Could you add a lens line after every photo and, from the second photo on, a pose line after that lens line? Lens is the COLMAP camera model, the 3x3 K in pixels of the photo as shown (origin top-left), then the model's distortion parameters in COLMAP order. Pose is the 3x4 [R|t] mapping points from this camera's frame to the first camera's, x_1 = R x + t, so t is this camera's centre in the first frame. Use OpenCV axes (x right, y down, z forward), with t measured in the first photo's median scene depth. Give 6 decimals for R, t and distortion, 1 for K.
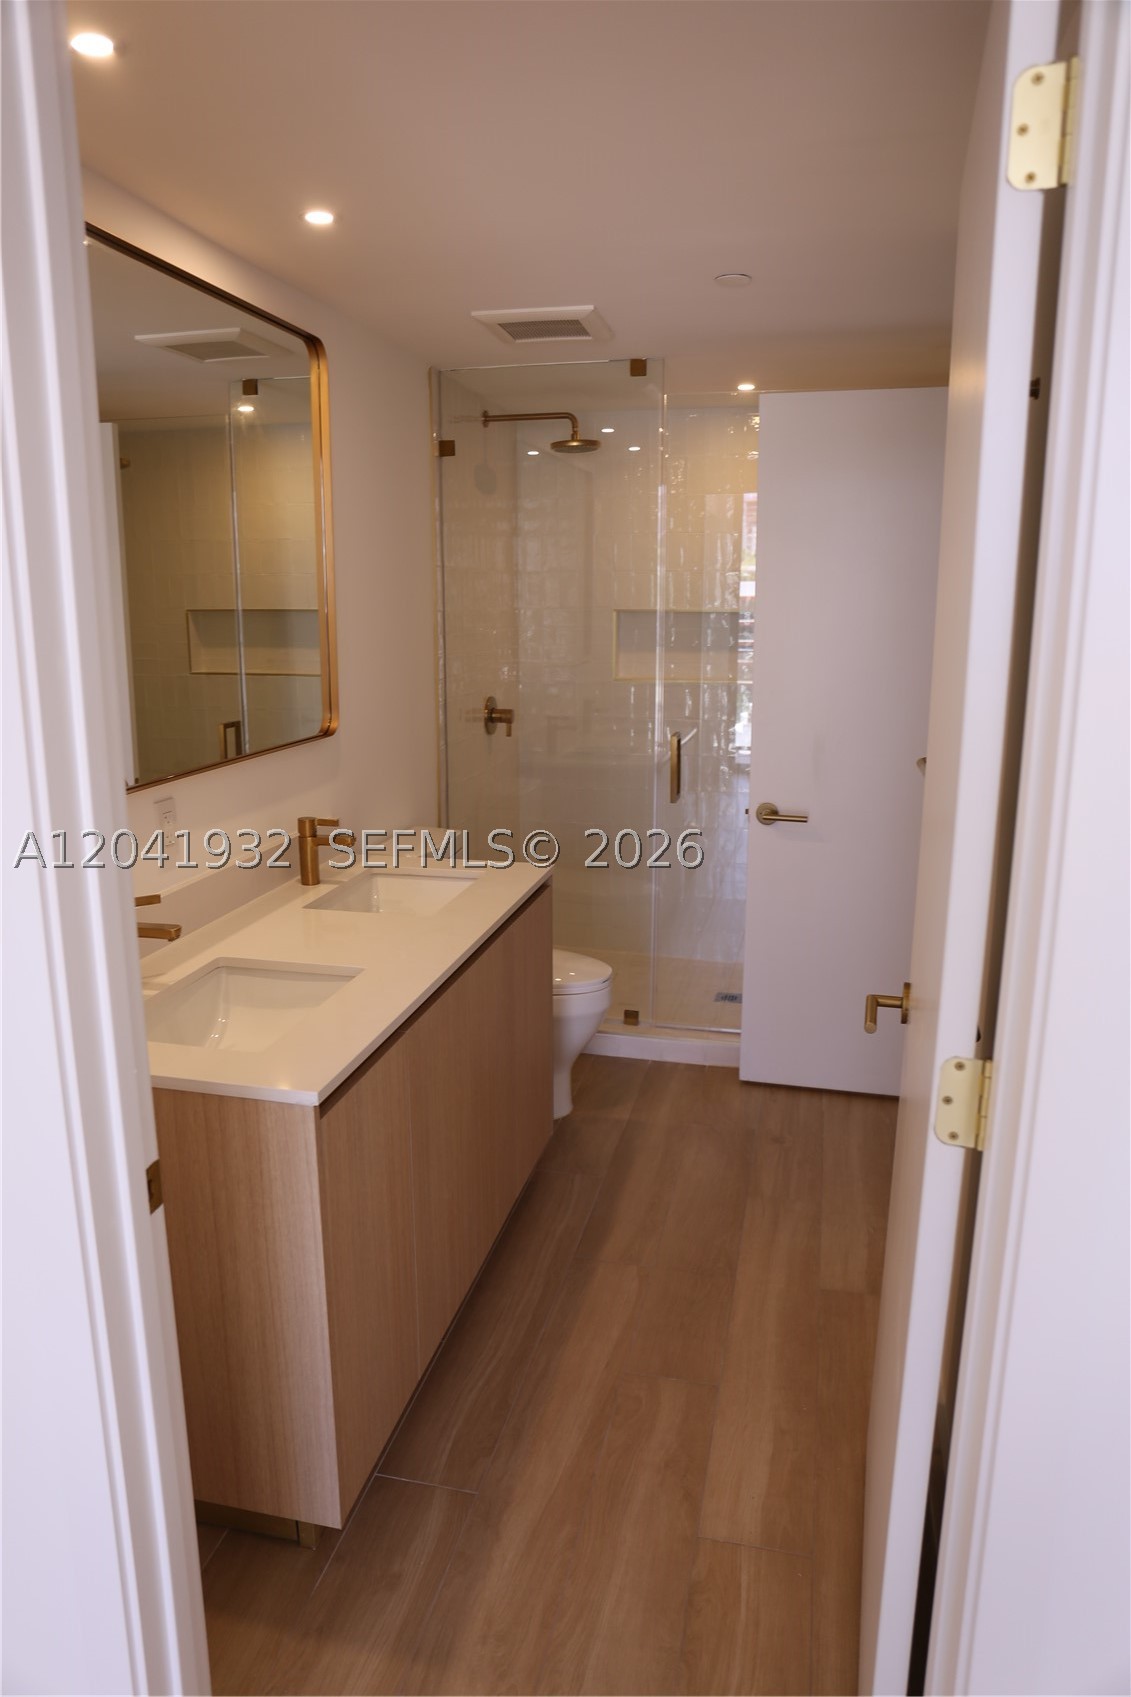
lens RADIAL K [[1138.9, 0, 565.5], [0, 1138.9, 848.5], [0, 0, 1]] dist [-0.091341, 0.086294]
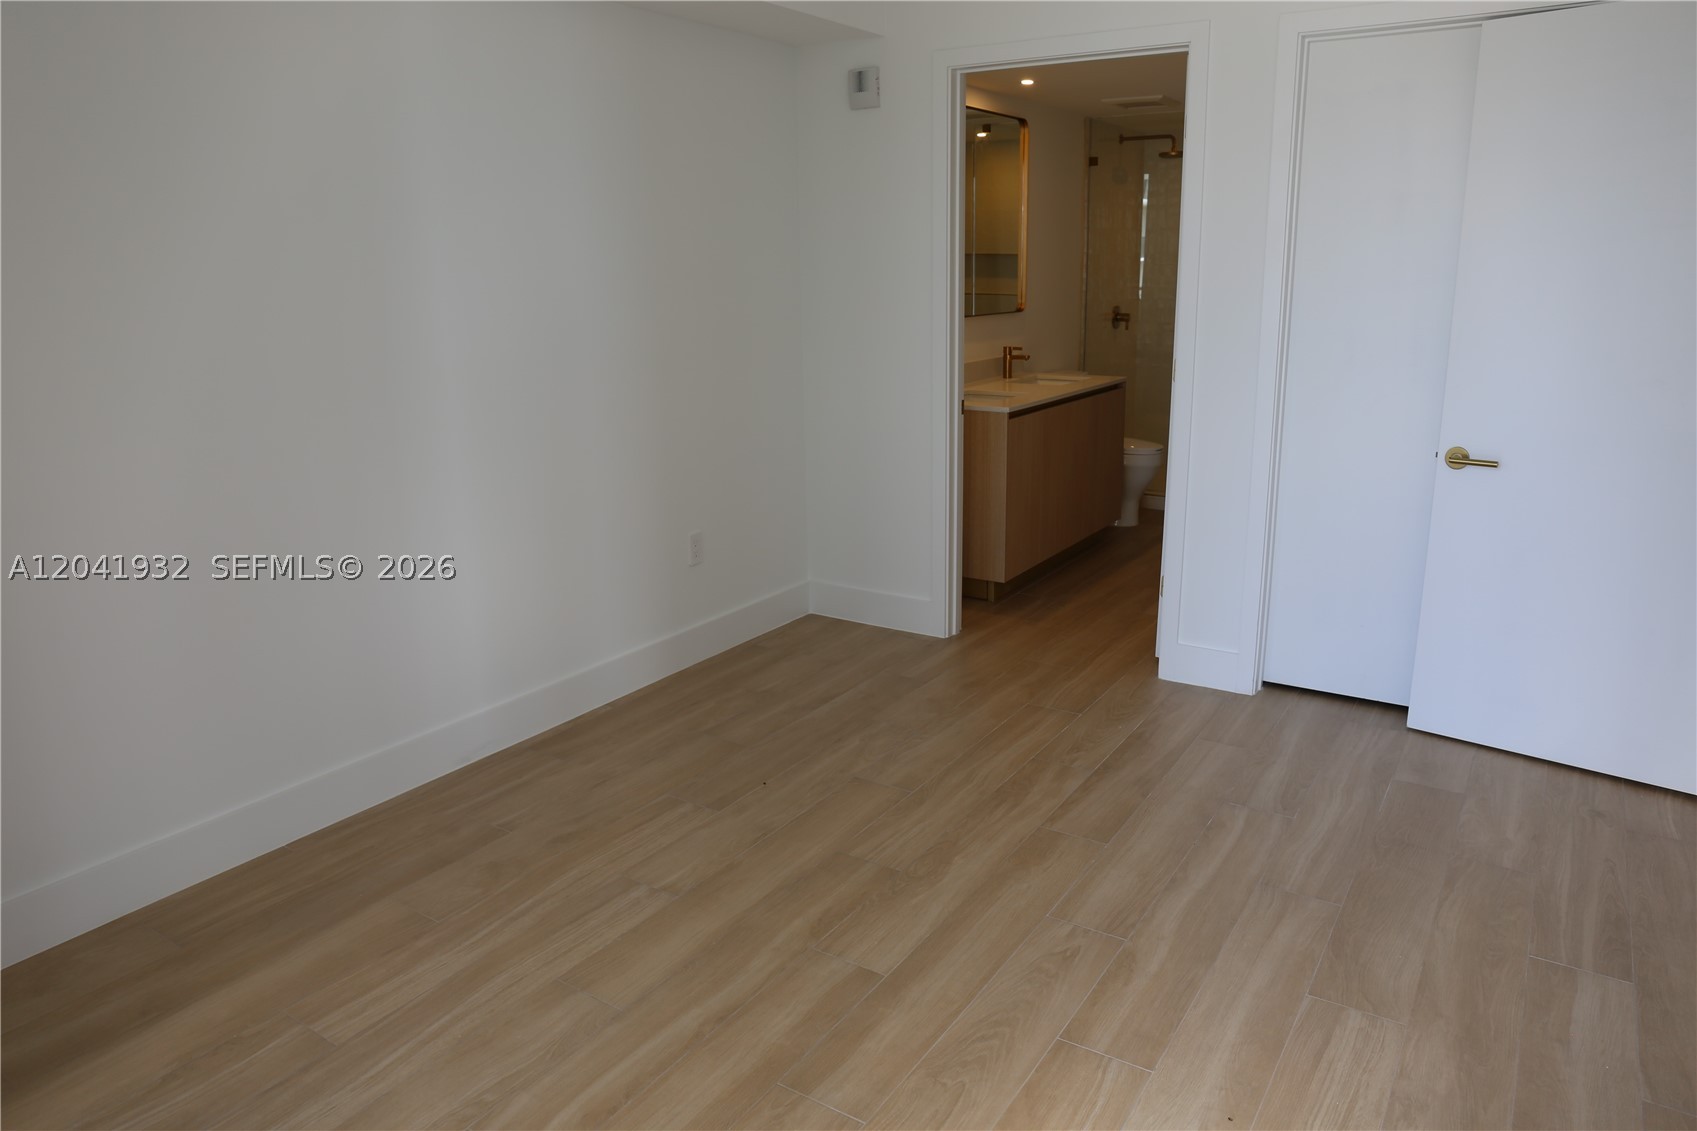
lens RADIAL K [[1138.9, 0, 843.0], [0, 1138.9, 552.9], [0, 0, 1]] dist [-0.091341, 0.086294]
pose [[0.936486, 0.078700, -0.341761, 0.165269], [-0.059021, 0.995964, 0.067620, 0.150999], [0.345704, -0.043154, 0.937351, -0.765371]]
